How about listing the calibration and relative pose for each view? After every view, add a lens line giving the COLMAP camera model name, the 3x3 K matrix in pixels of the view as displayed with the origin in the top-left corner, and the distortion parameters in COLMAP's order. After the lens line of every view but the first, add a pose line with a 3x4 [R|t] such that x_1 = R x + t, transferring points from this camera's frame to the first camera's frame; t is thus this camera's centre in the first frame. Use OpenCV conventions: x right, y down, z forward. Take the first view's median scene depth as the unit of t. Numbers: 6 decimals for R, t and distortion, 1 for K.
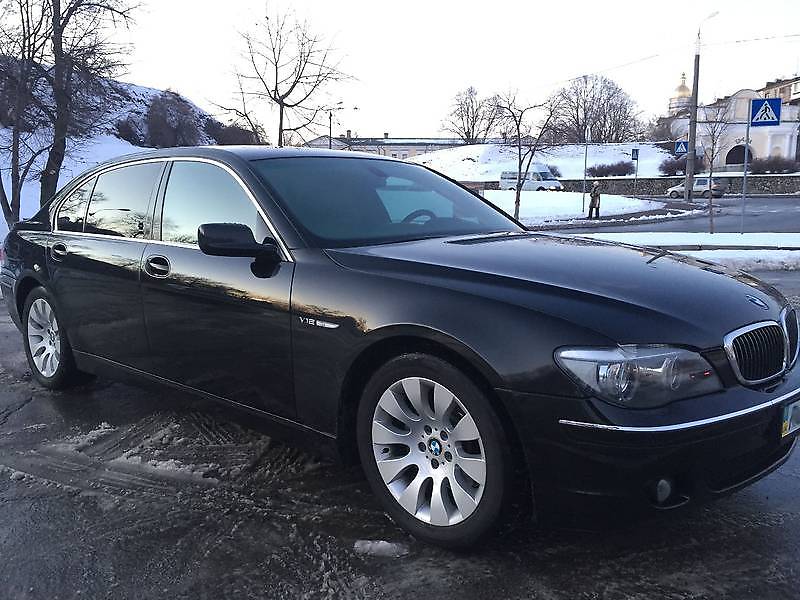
lens RADIAL K [[673.5, 0, 400.0], [0, 673.5, 300.0], [0, 0, 1]] dist [0.089129, -0.121948]
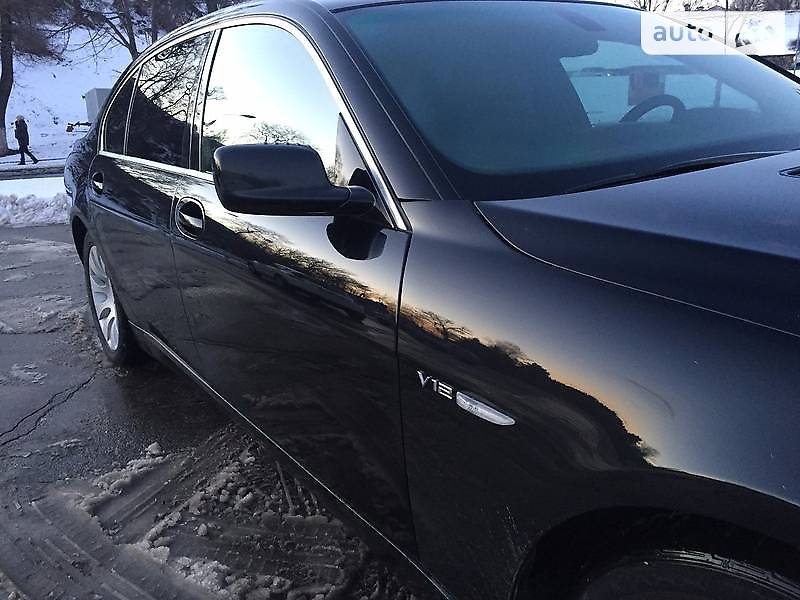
lens RADIAL K [[673.5, 0, 400.0], [0, 673.5, 300.0], [0, 0, 1]] dist [0.089129, -0.121948]
pose [[0.974582, 0.020587, -0.223085, -0.055868], [0.012292, 0.989355, 0.145000, -0.065817], [0.223695, -0.144056, 0.963954, 0.499497]]
